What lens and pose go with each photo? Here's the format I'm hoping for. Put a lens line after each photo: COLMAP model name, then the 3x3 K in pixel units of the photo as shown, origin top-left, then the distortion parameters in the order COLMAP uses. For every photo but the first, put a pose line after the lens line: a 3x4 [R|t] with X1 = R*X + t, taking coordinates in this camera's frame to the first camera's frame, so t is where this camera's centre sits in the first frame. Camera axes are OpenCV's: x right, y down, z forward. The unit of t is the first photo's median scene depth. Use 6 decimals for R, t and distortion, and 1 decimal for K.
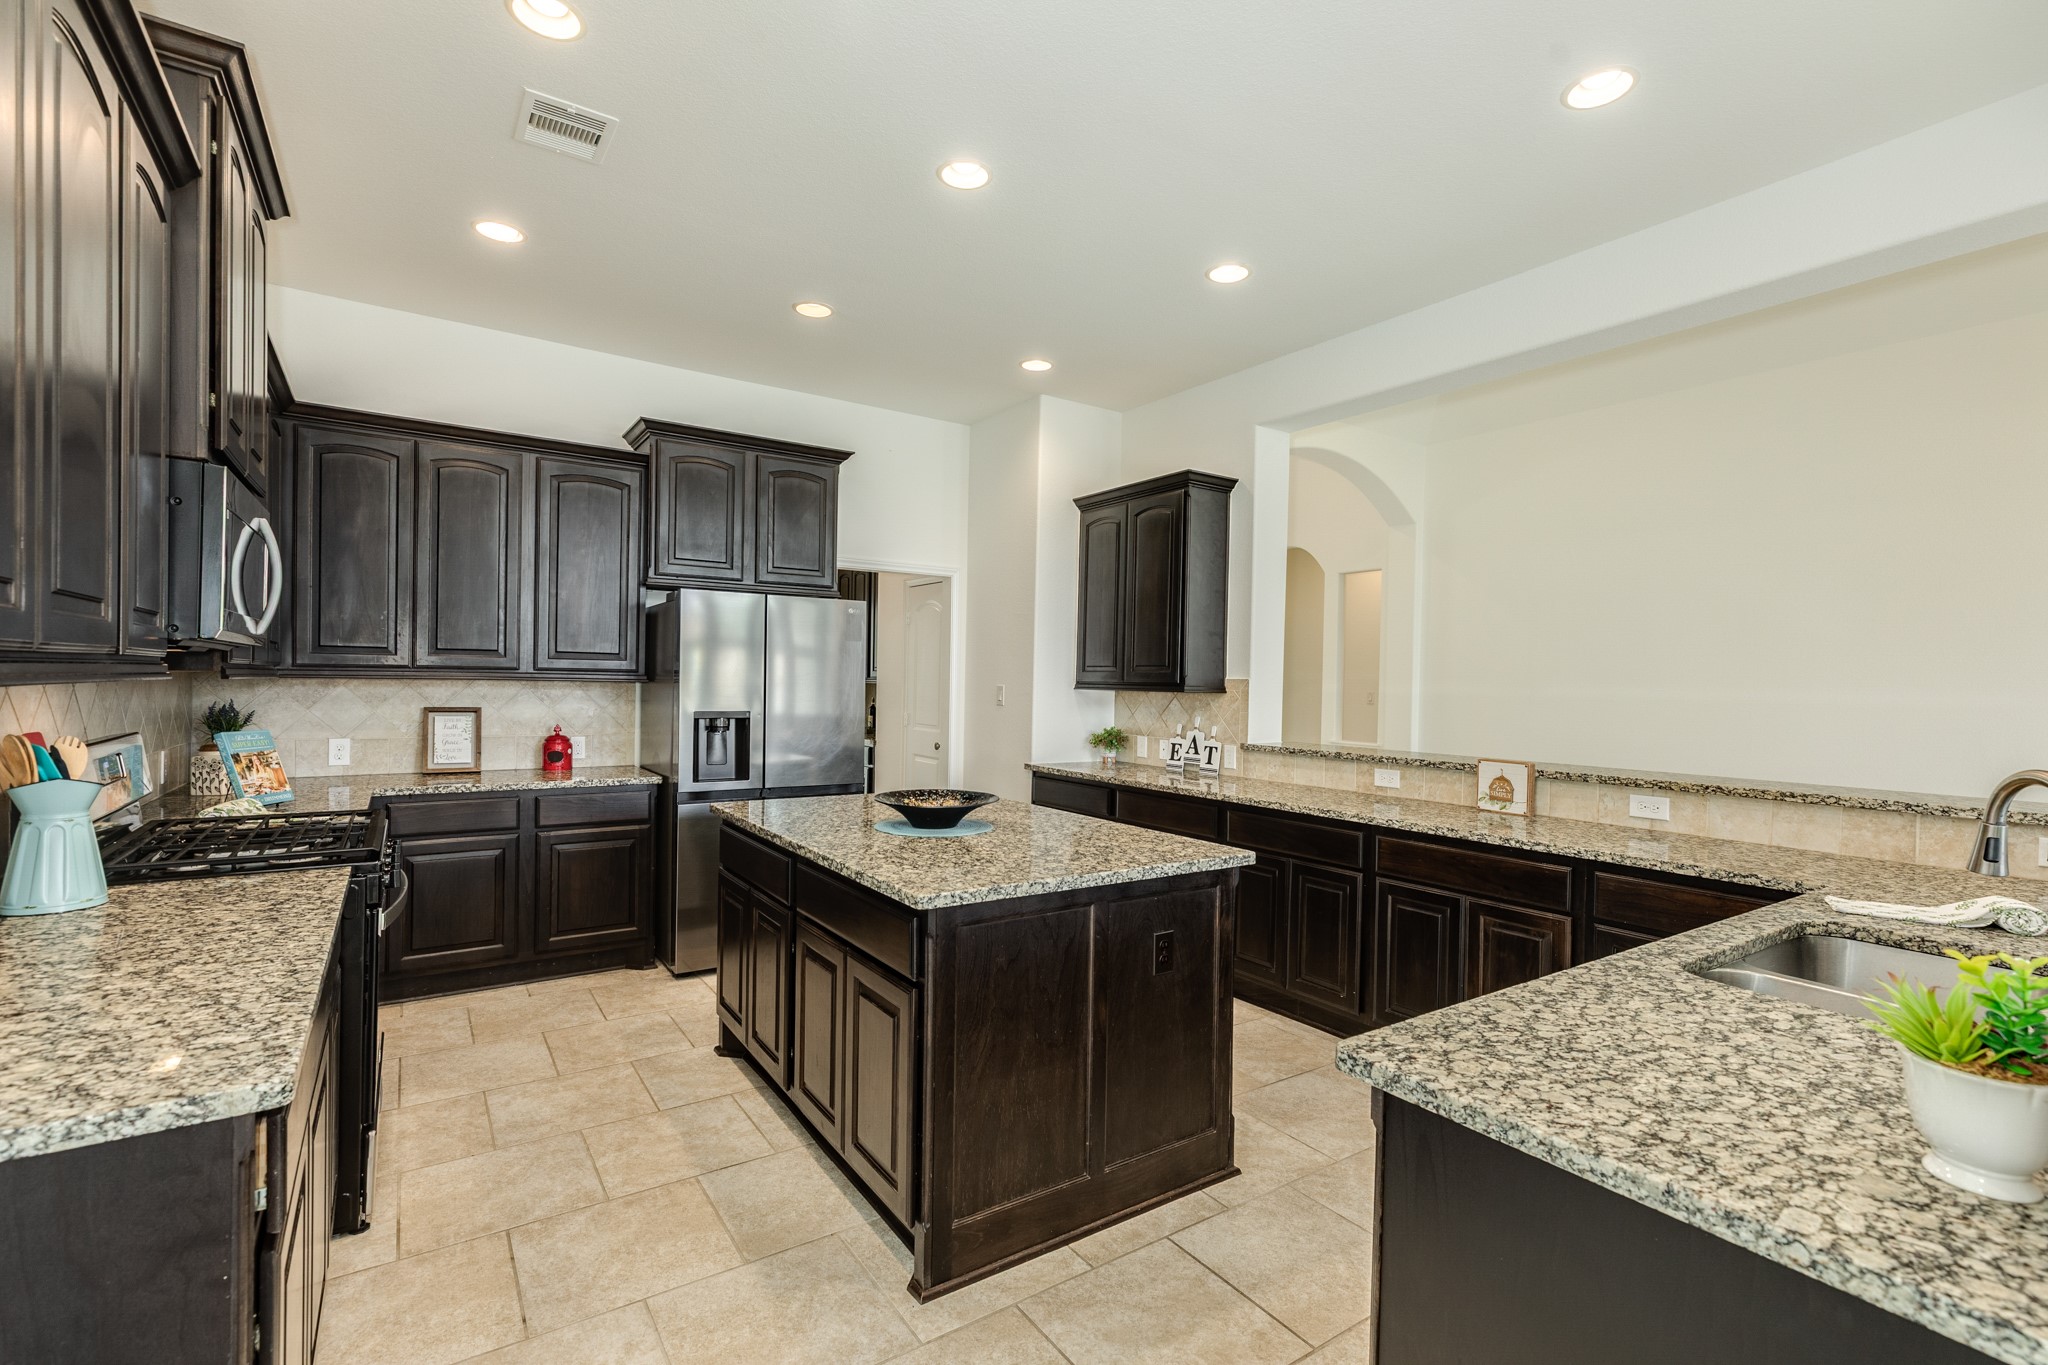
lens RADIAL K [[913.1, 0, 1030.2], [0, 913.1, 686.6], [0, 0, 1]] dist [0.006850, -0.000813]
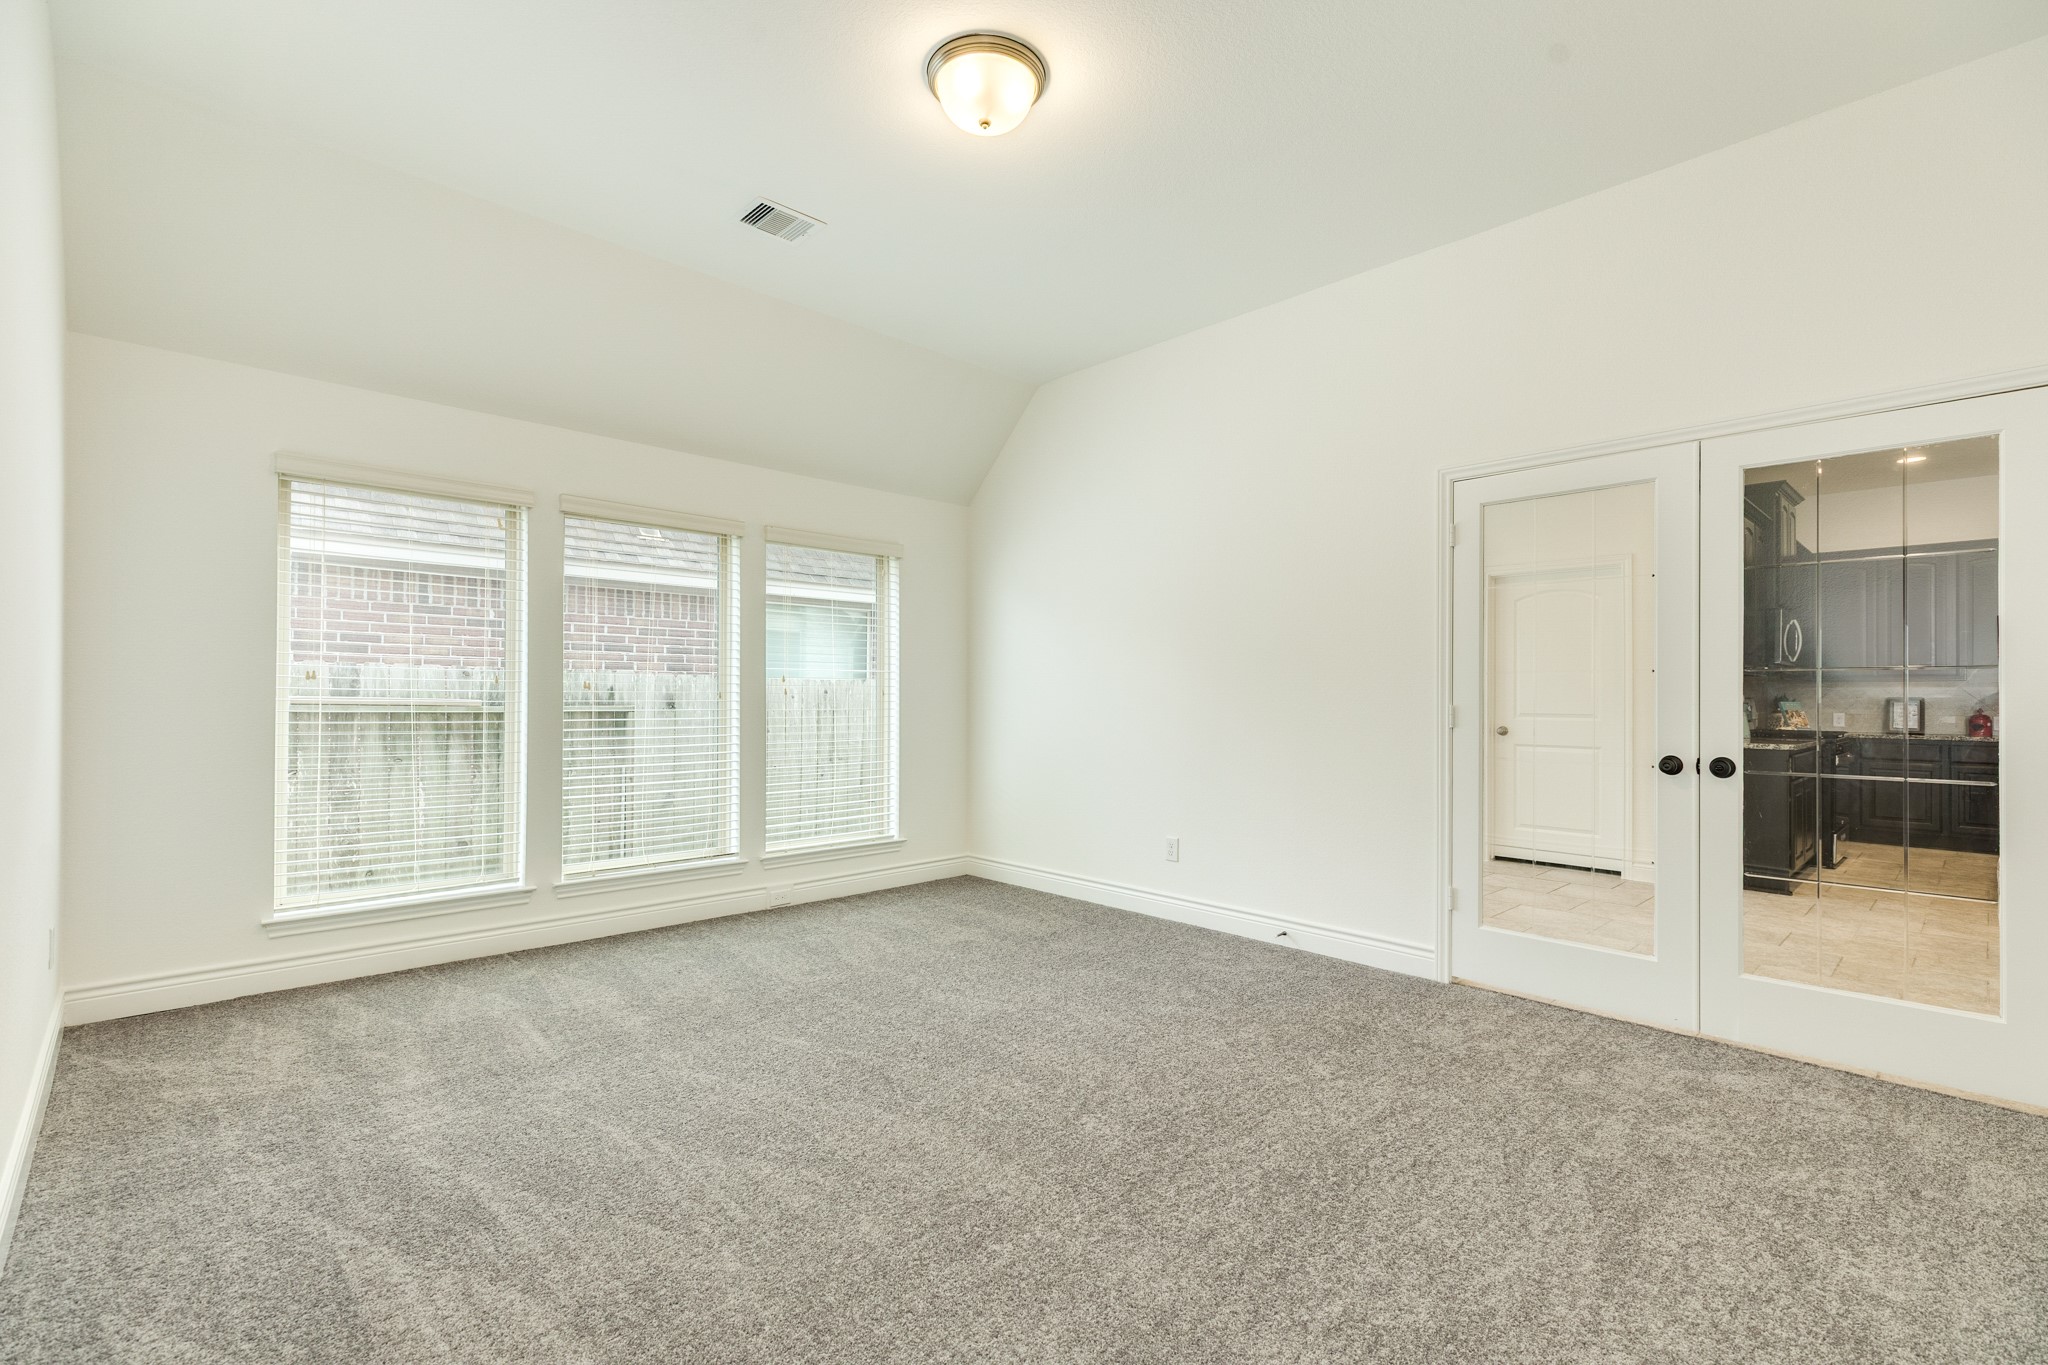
lens RADIAL K [[913.1, 0, 1021.1], [0, 913.1, 693.0], [0, 0, 1]] dist [0.006850, -0.000813]
pose [[0.157044, -0.019929, -0.987390, 1.133768], [-0.010810, 0.999702, -0.021897, 0.092320], [0.987532, 0.014112, 0.156782, -1.292712]]
